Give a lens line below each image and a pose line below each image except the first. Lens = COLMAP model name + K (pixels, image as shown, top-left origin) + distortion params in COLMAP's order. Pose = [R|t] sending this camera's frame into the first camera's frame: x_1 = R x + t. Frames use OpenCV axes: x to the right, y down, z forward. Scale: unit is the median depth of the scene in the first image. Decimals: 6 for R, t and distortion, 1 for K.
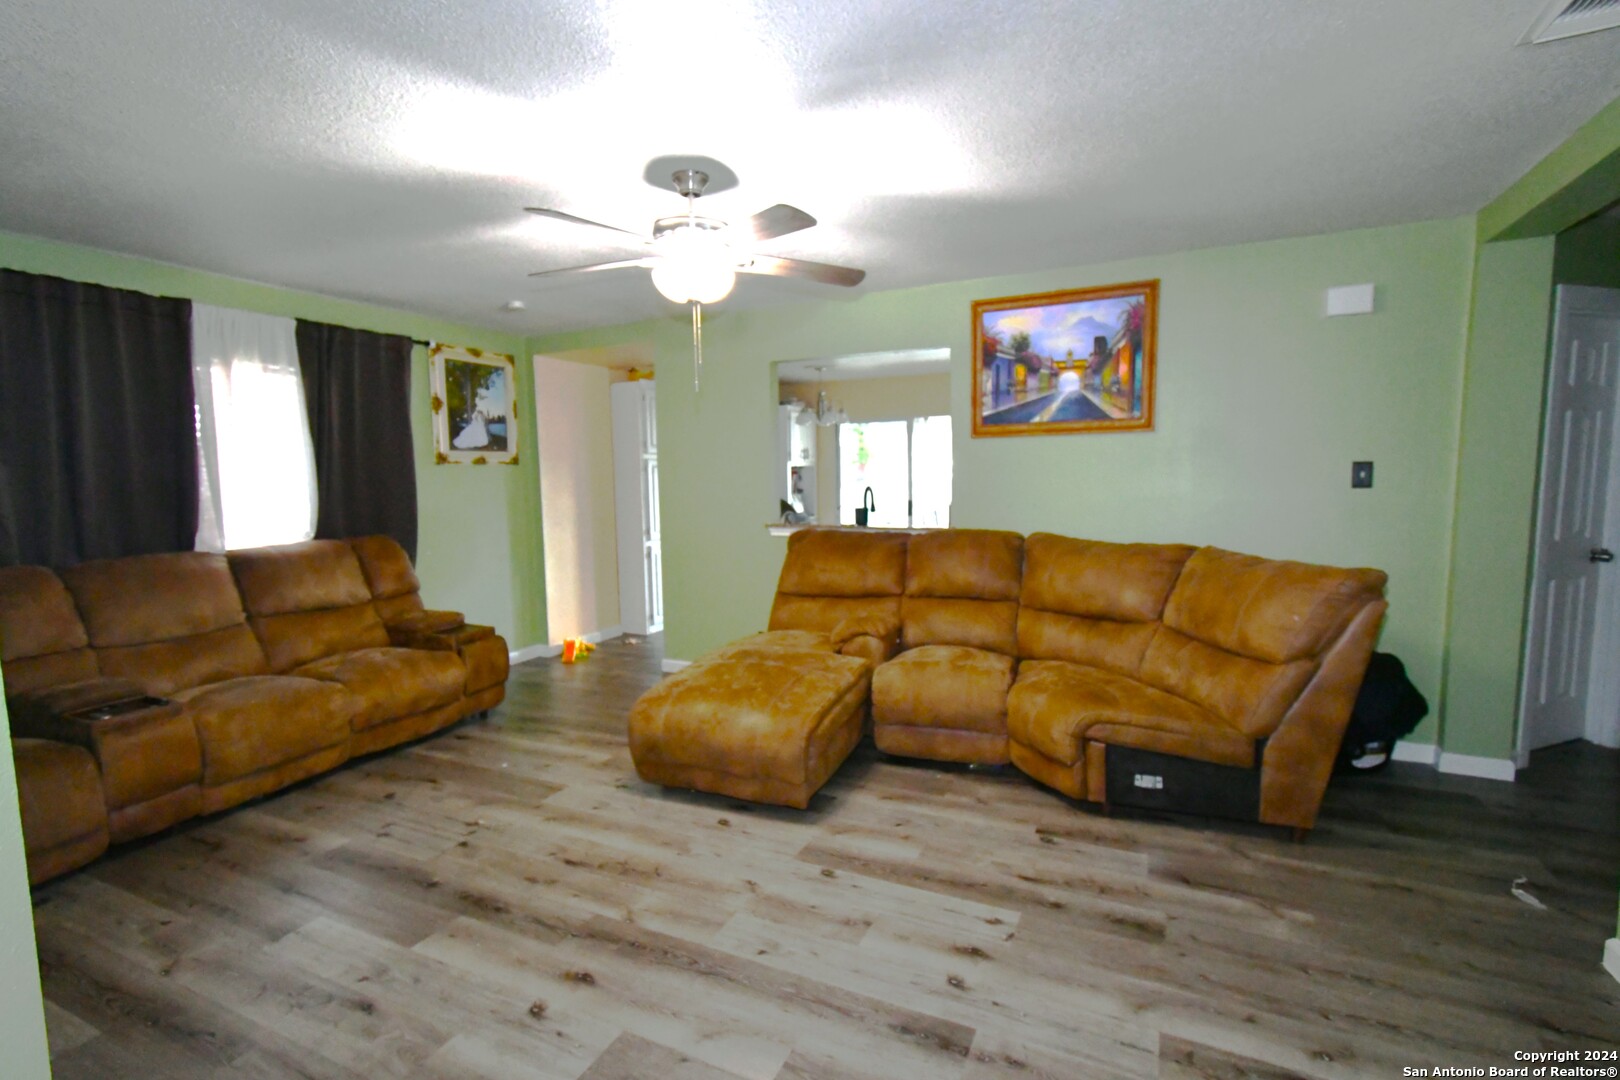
lens RADIAL K [[711.7, 0, 815.4], [0, 711.7, 549.0], [0, 0, 1]] dist [0.001529, -0.000007]
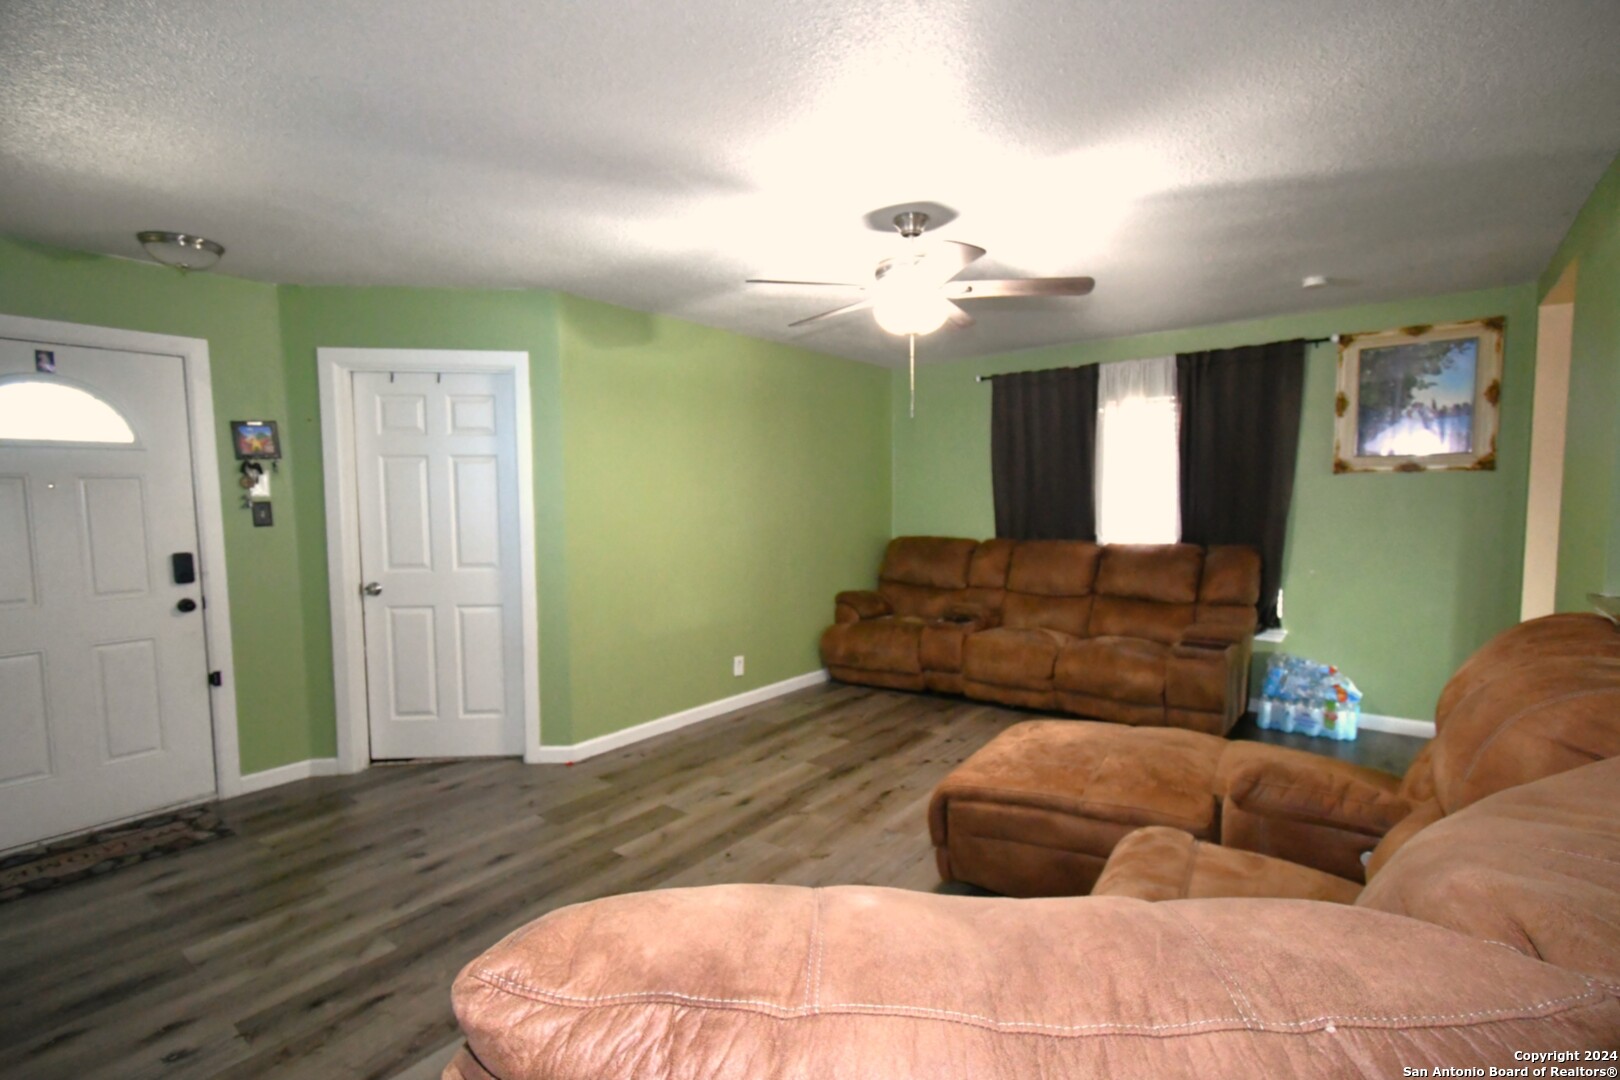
lens RADIAL K [[711.7, 0, 815.4], [0, 711.7, 549.0], [0, 0, 1]] dist [0.001529, -0.000007]
pose [[-0.169910, 0.092868, -0.981074, 0.568926], [-0.090845, 0.989834, 0.109431, -0.079685], [0.981263, 0.107719, -0.159746, 0.645555]]
